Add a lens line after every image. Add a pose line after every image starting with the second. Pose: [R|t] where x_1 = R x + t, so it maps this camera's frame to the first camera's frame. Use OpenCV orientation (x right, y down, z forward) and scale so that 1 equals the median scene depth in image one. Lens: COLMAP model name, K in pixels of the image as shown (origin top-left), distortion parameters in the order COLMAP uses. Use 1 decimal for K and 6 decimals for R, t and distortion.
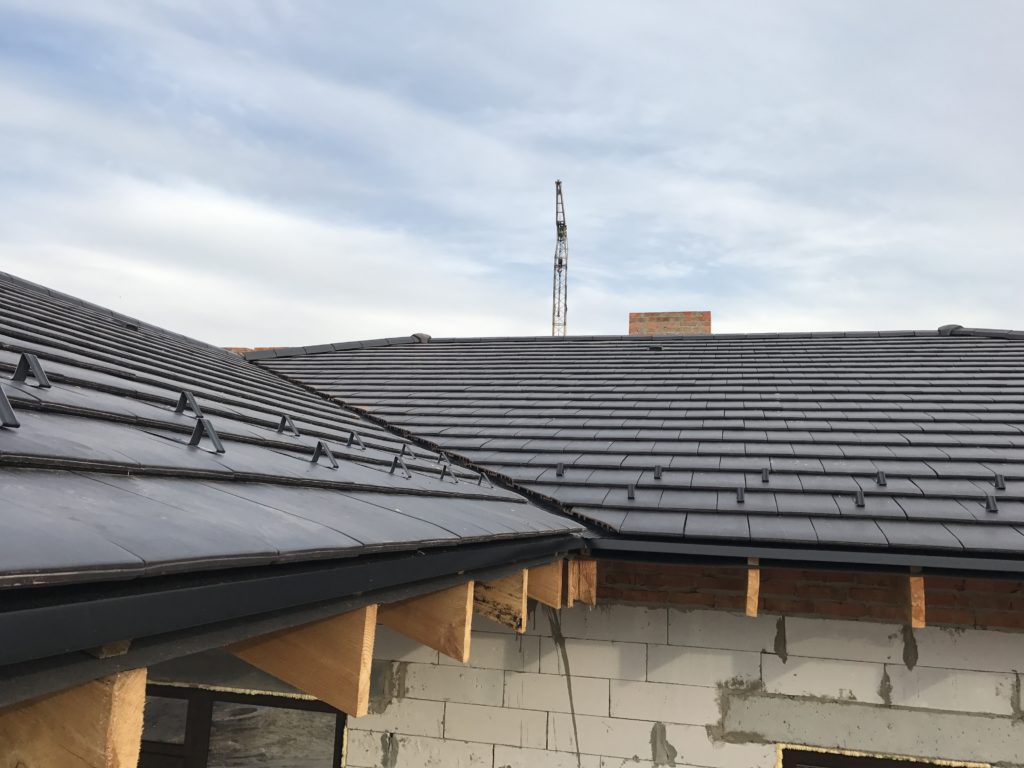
lens RADIAL K [[765.0, 0, 512.0], [0, 765.0, 384.0], [0, 0, 1]] dist [-0.004120, -0.029418]
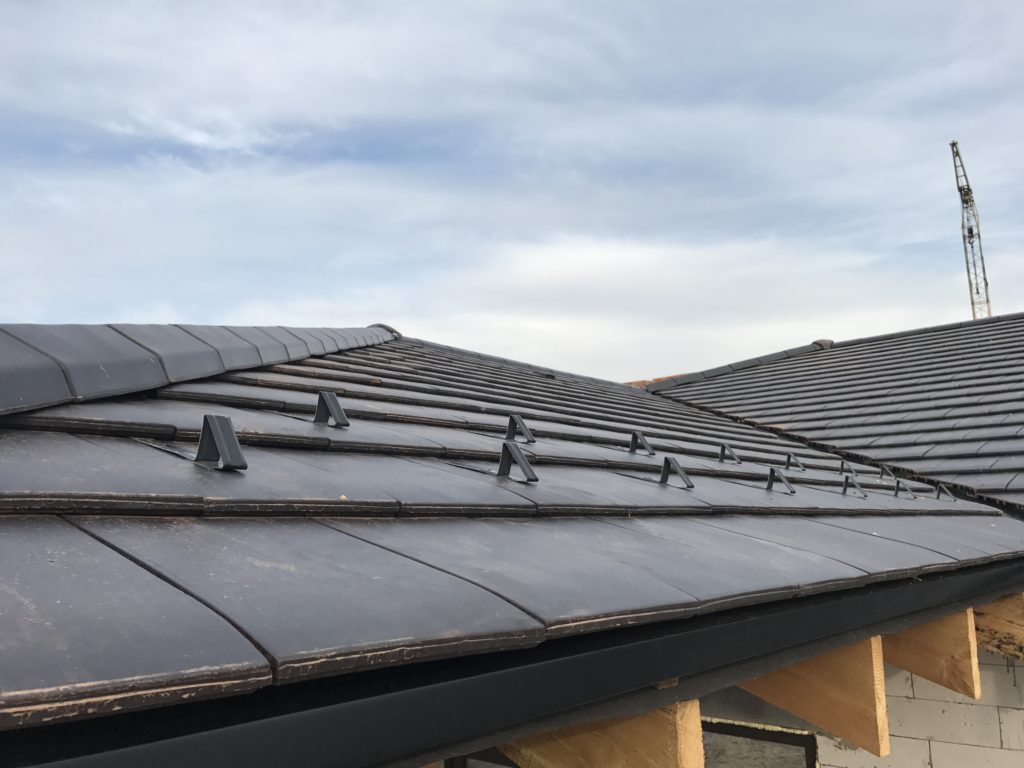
lens RADIAL K [[774.8, 0, 512.0], [0, 774.8, 384.0], [0, 0, 1]] dist [-0.001227, -0.065498]
pose [[0.878454, -0.134609, -0.458475, -0.054155], [0.122643, 0.990873, -0.055933, -0.012240], [0.461820, -0.007095, 0.886945, -0.025965]]
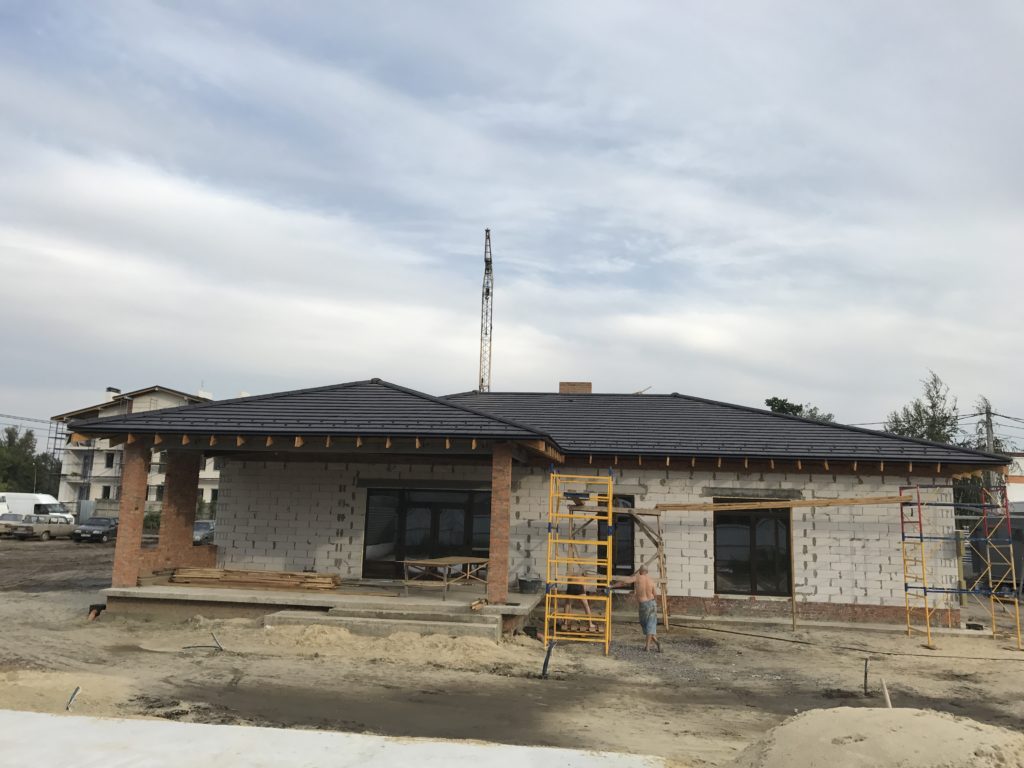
lens RADIAL K [[774.8, 0, 512.0], [0, 774.8, 384.0], [0, 0, 1]] dist [-0.001227, -0.065498]
pose [[0.991919, 0.004677, 0.126784, -0.171447], [-0.006071, 0.999925, 0.010610, -0.061664], [-0.126725, -0.011294, 0.991874, -0.791815]]
